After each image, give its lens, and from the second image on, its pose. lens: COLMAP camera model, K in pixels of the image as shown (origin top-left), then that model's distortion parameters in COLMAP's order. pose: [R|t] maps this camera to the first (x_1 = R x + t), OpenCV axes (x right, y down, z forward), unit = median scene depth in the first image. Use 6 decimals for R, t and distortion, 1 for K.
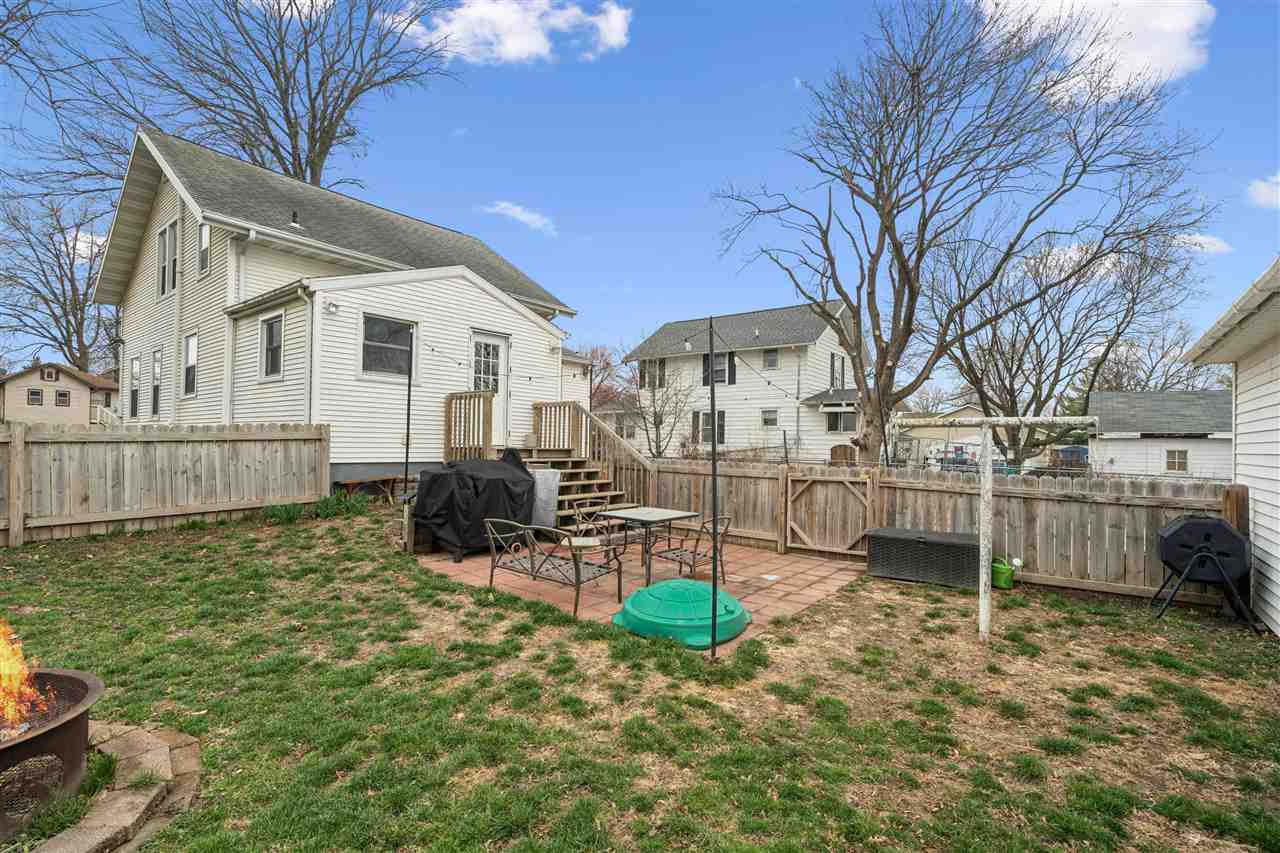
lens RADIAL K [[582.3, 0, 639.0], [0, 582.3, 436.7], [0, 0, 1]] dist [0.004940, 0.000866]
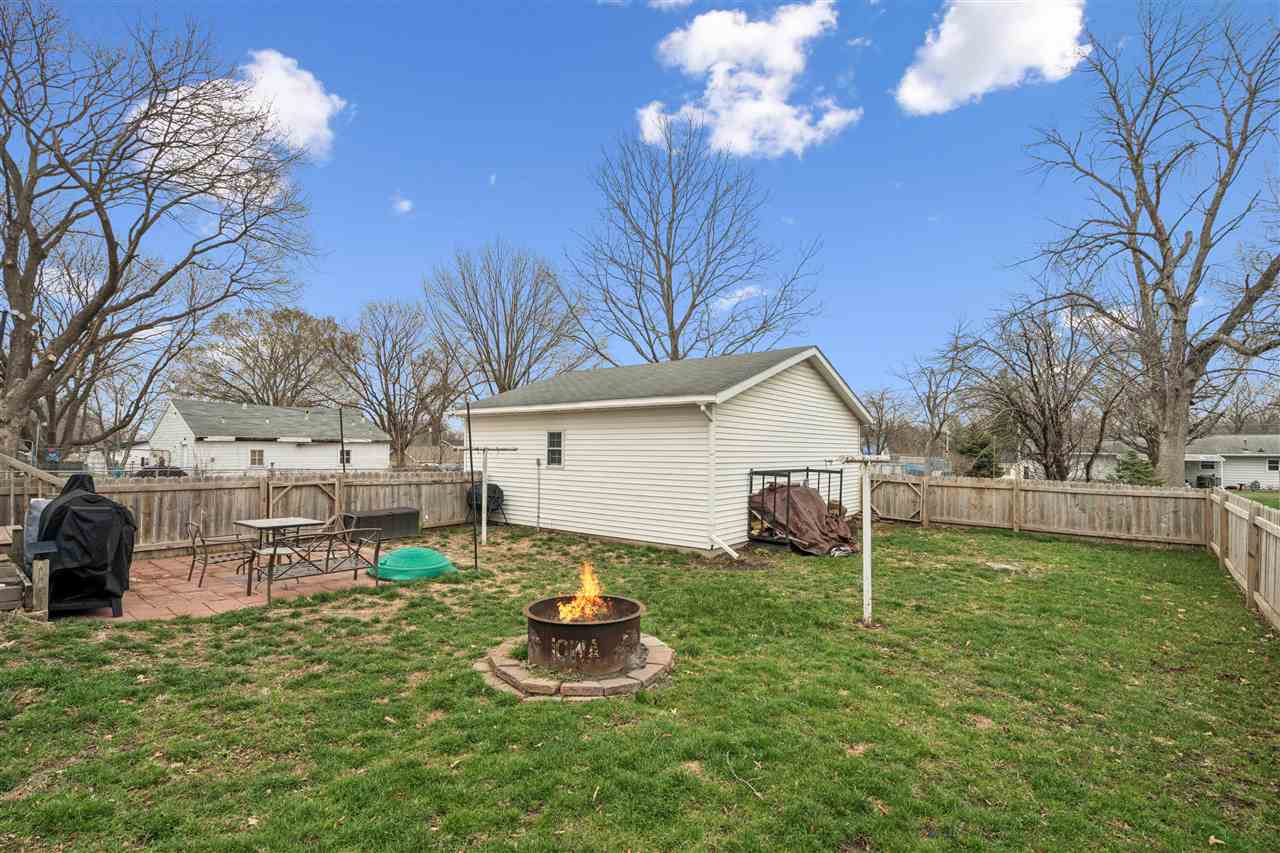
lens RADIAL K [[582.3, 0, 639.7], [0, 582.3, 434.2], [0, 0, 1]] dist [0.004940, 0.000866]
pose [[0.018858, 0.008738, 0.999784, -1.061650], [-0.017562, 0.999810, -0.008407, -0.045562], [-0.999668, -0.017400, 0.019008, 0.234314]]
